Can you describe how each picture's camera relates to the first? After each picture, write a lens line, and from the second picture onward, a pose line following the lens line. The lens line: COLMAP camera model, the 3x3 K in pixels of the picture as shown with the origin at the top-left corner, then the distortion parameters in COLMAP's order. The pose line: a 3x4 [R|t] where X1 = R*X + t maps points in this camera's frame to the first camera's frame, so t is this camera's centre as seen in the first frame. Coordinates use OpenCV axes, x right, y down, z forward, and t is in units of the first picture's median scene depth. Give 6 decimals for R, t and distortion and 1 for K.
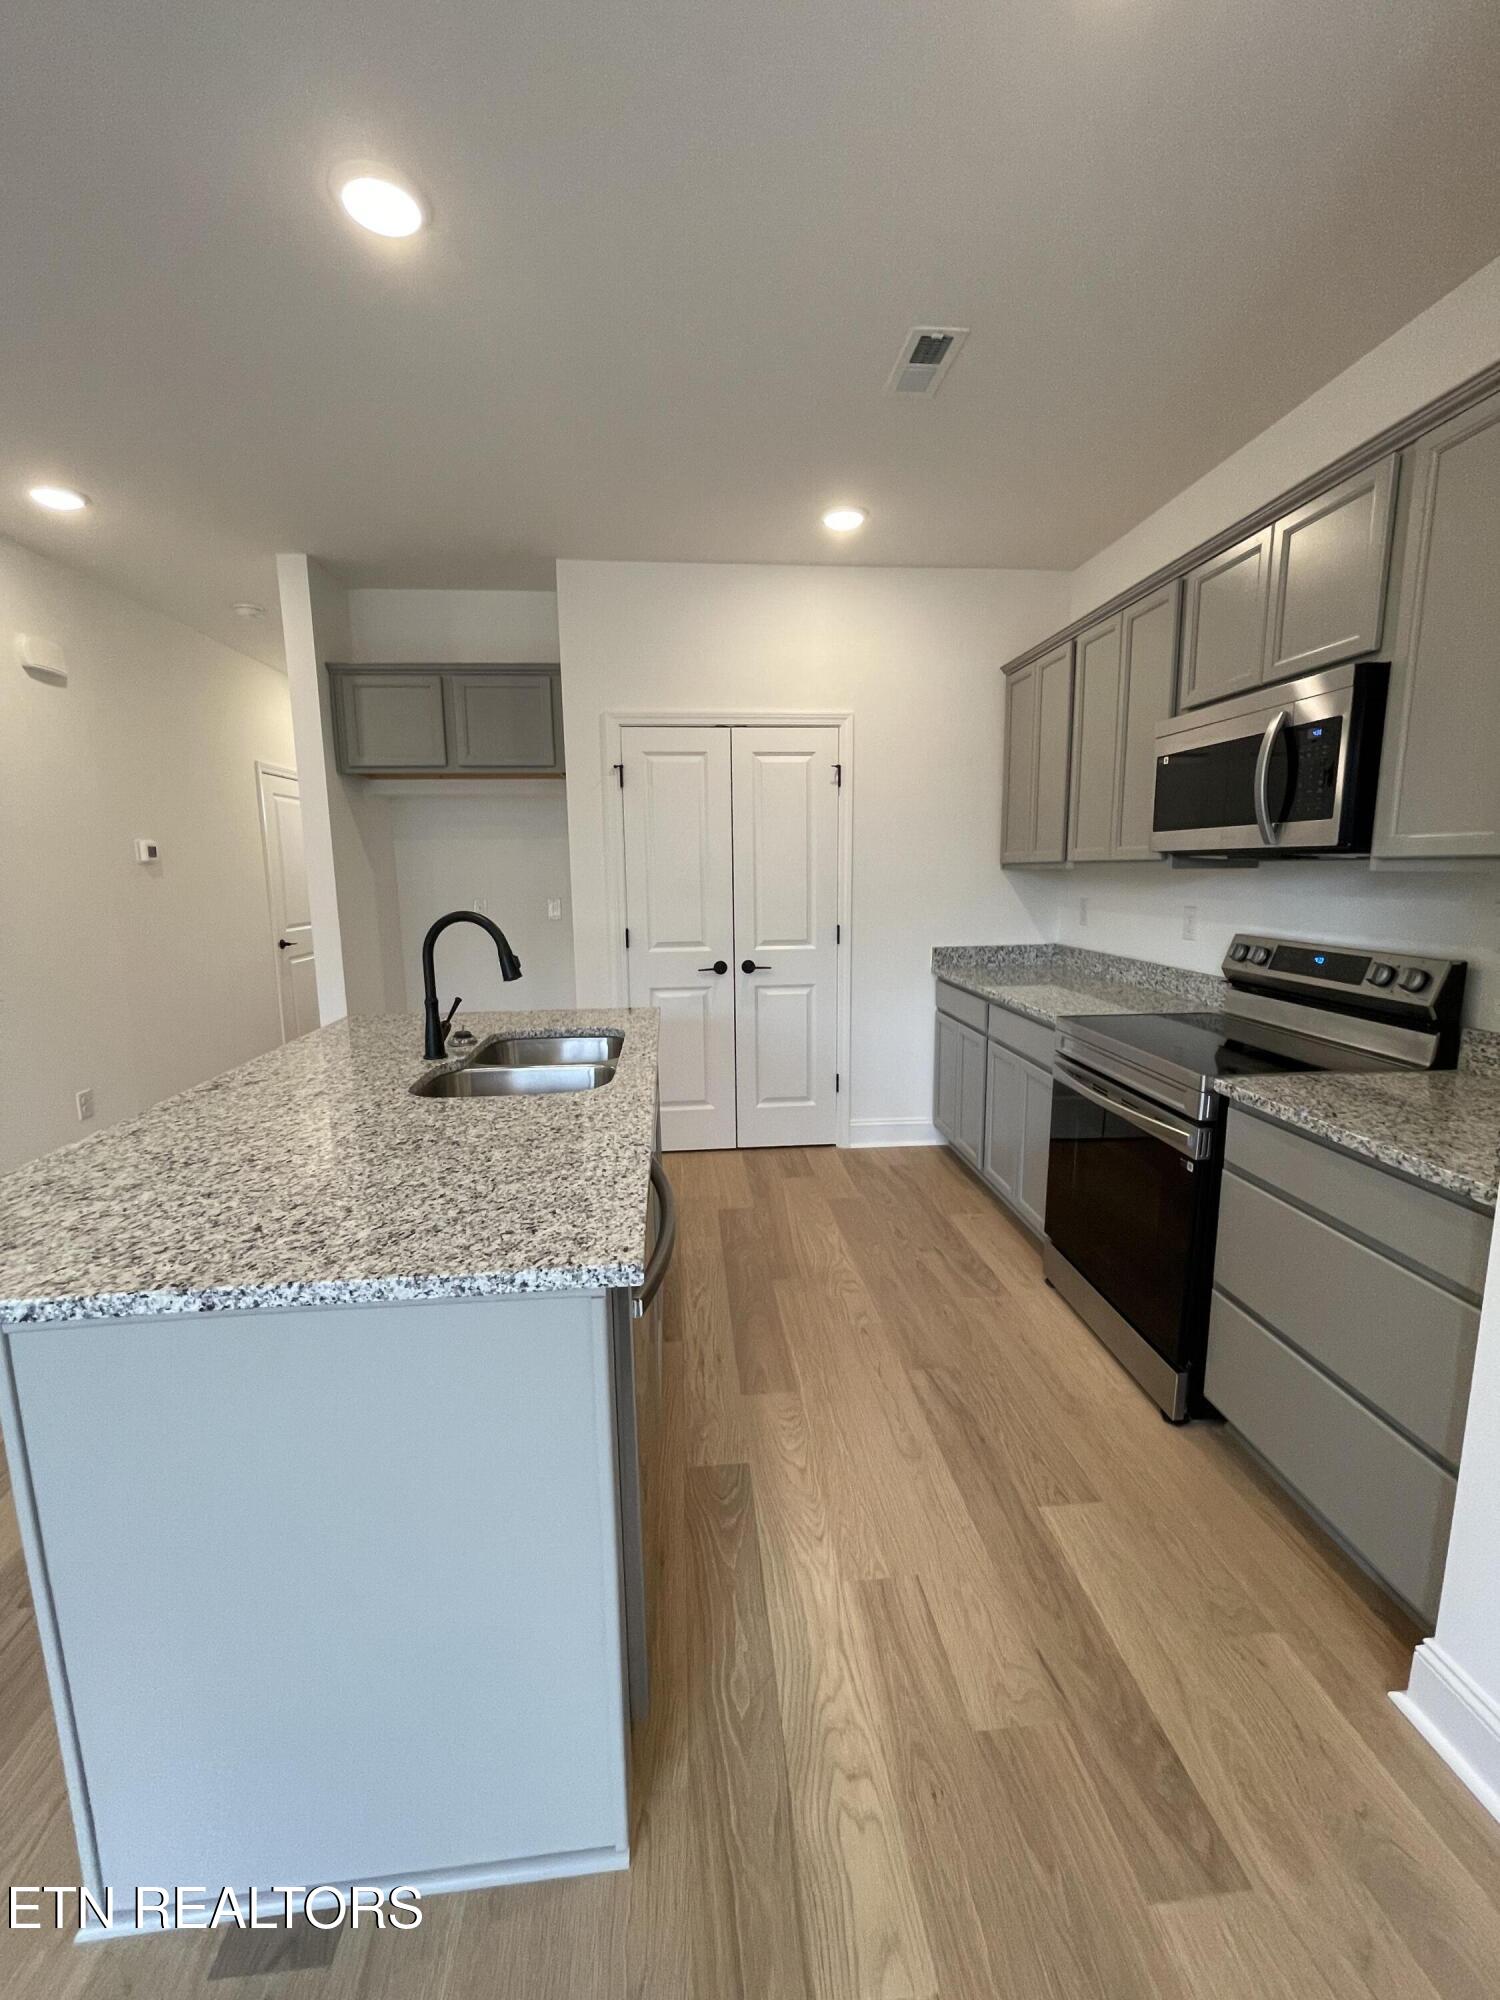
lens RADIAL K [[806.3, 0, 753.4], [0, 806.3, 993.2], [0, 0, 1]] dist [0.000029, 0.000239]
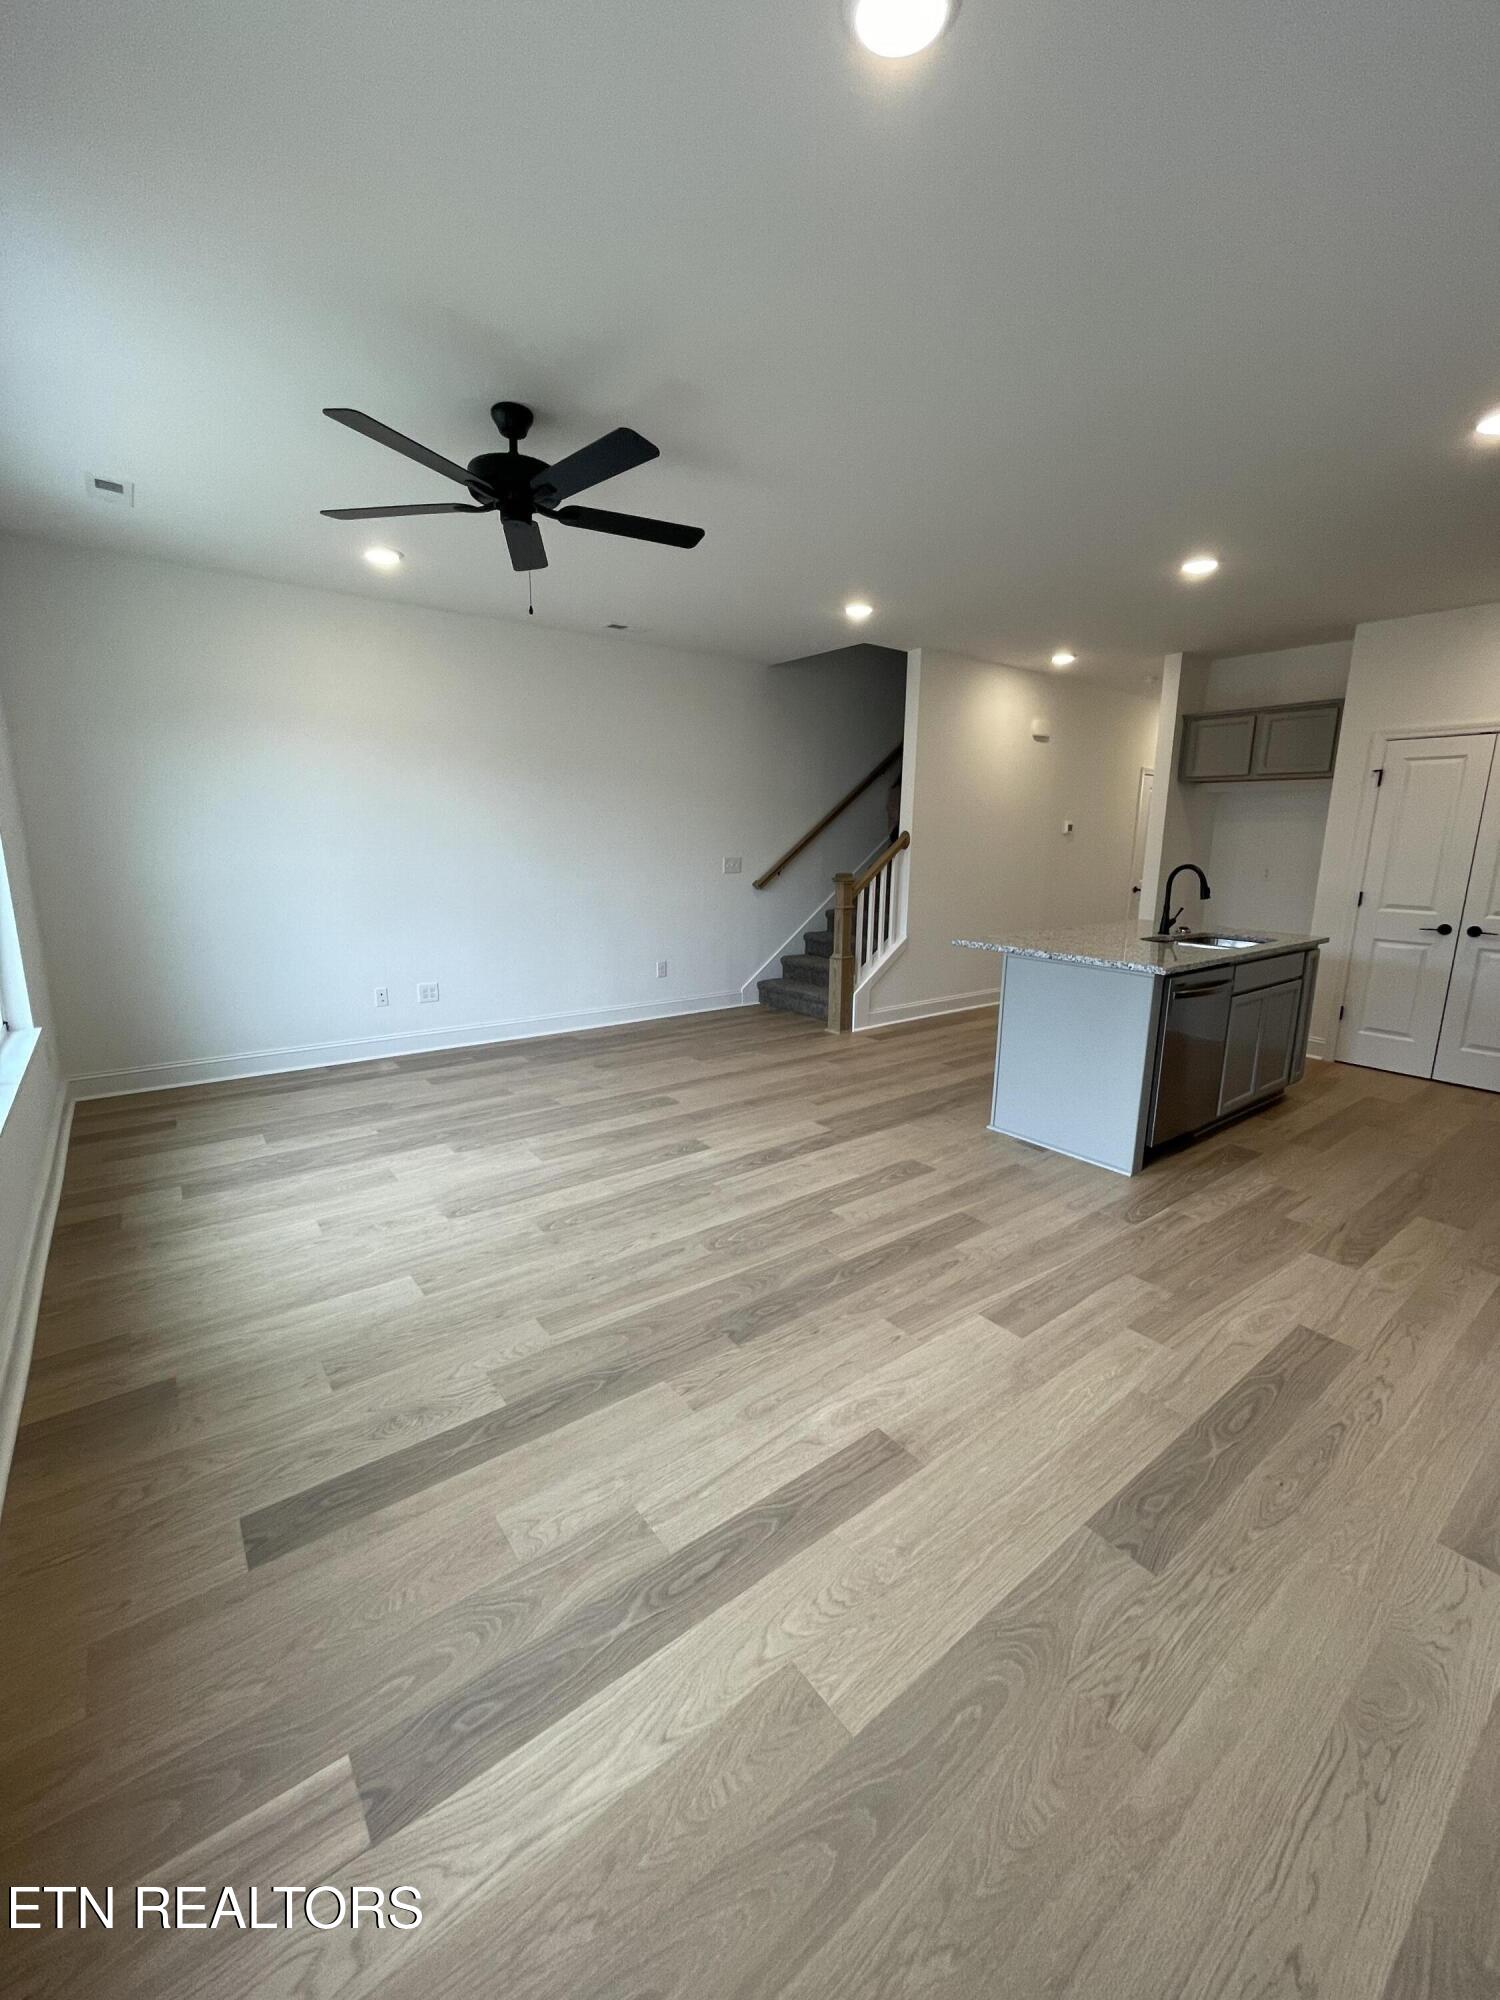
lens RADIAL K [[806.3, 0, 753.4], [0, 806.3, 993.2], [0, 0, 1]] dist [0.000029, 0.000239]
pose [[0.533121, 0.185022, -0.825560, 0.516516], [-0.153528, 0.980750, 0.120660, 0.092516], [0.831992, 0.062420, 0.551264, -0.665945]]
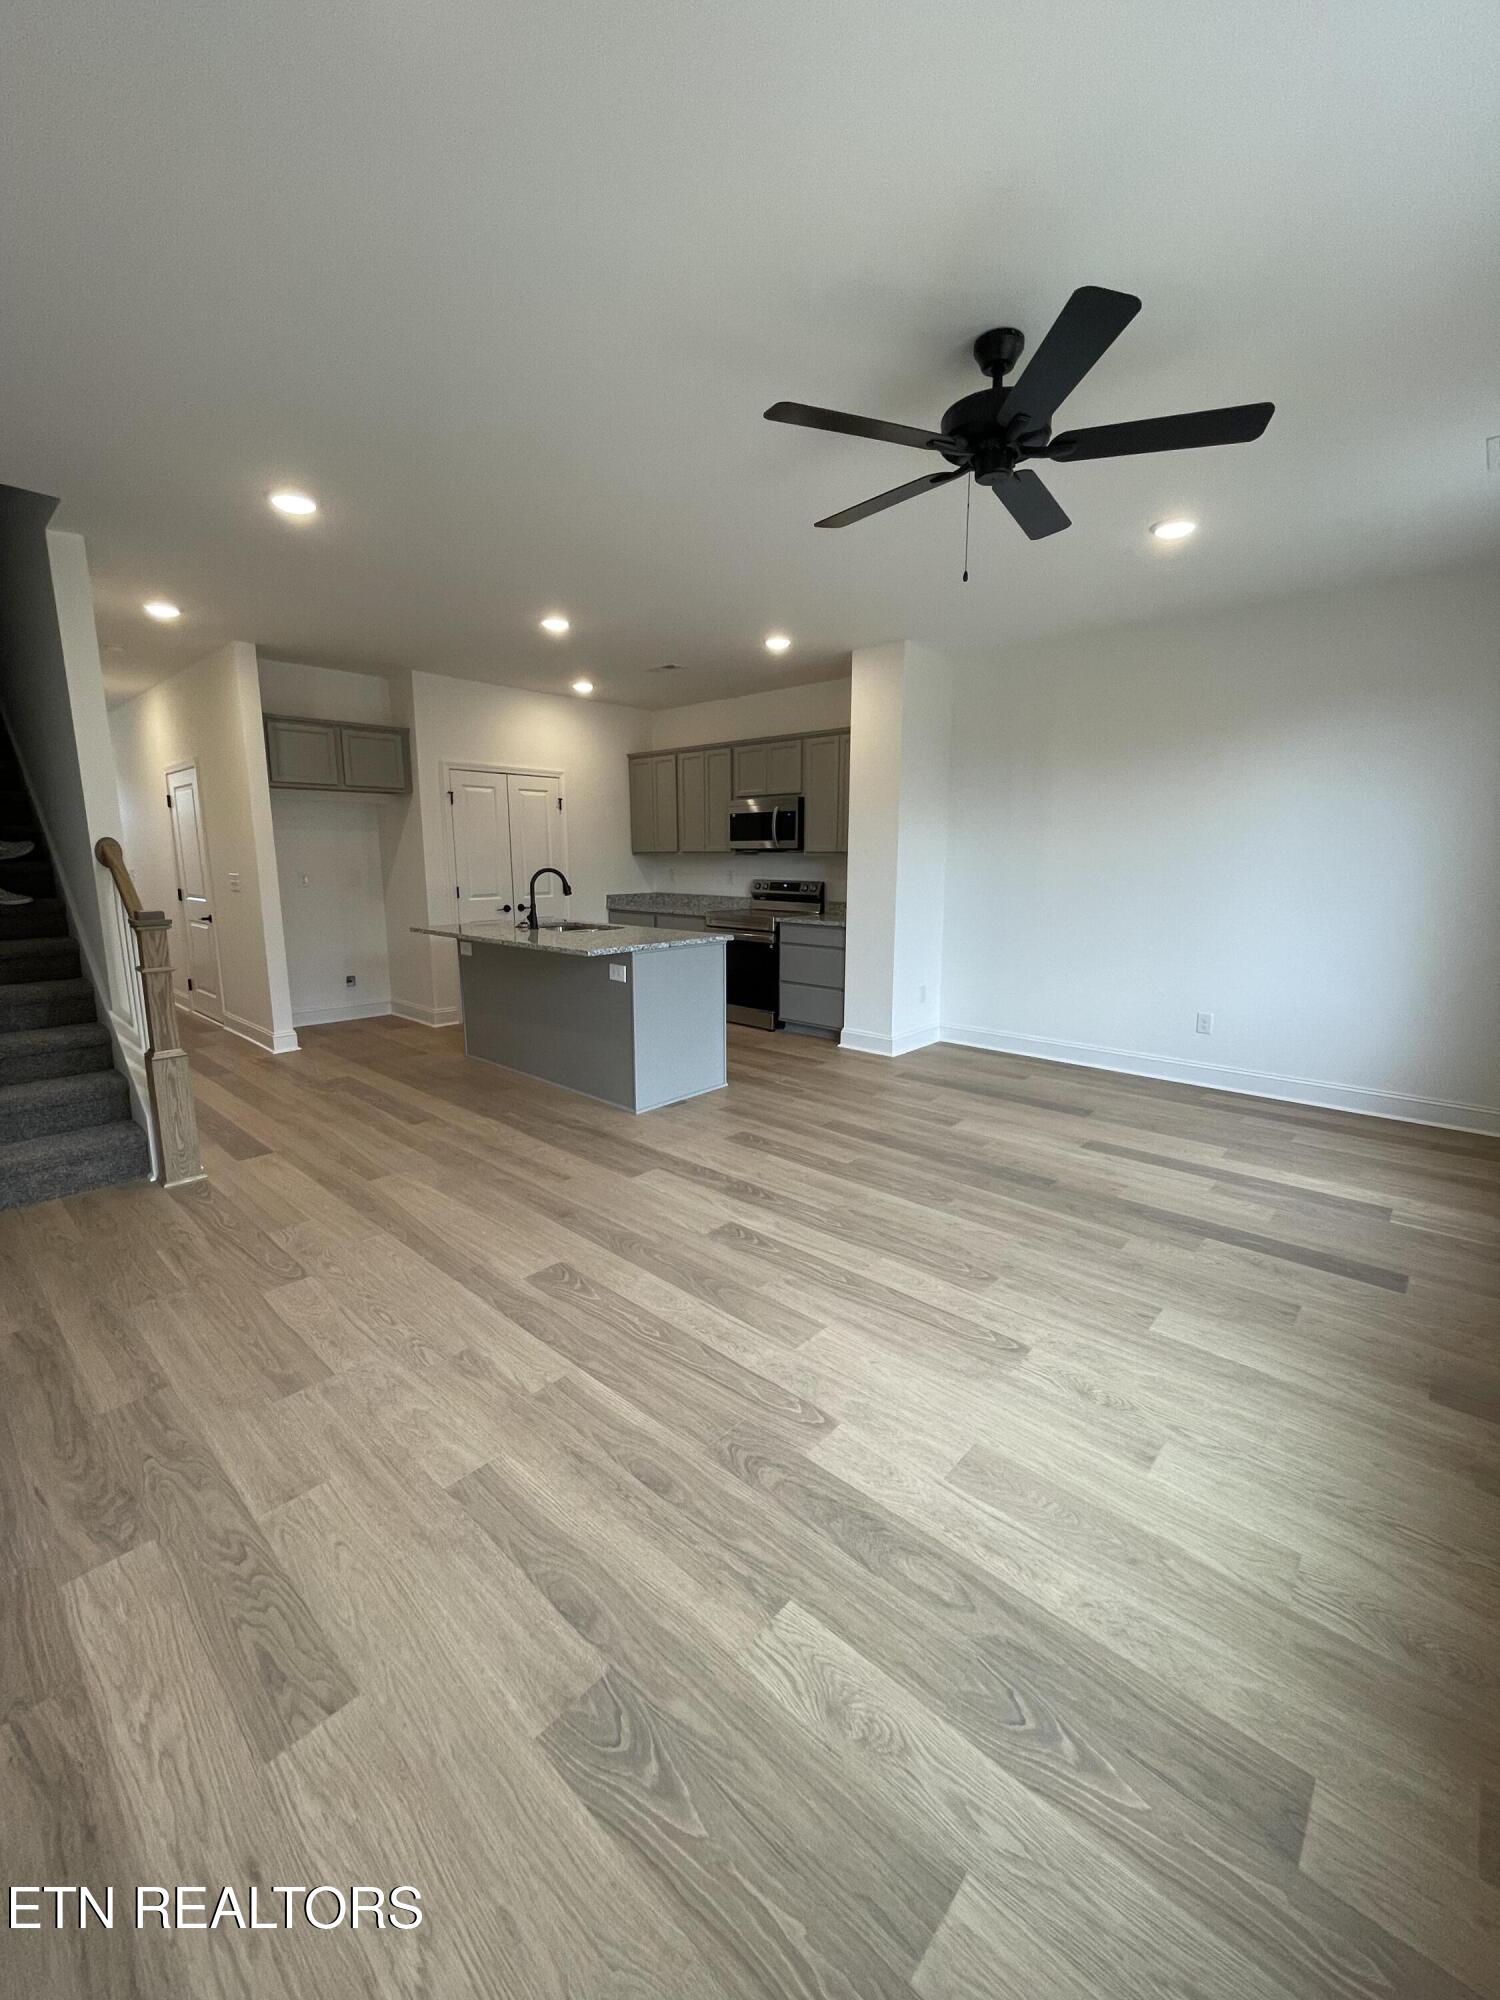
lens RADIAL K [[801.9, 0, 750.0], [0, 801.9, 1000.0], [0, 0, 1]] dist [-0.001306, 0.005928]
pose [[0.740112, -0.106953, 0.663924, -1.001475], [0.092720, 0.994072, 0.056778, 0.141009], [-0.666061, 0.019537, 0.745641, -0.800416]]
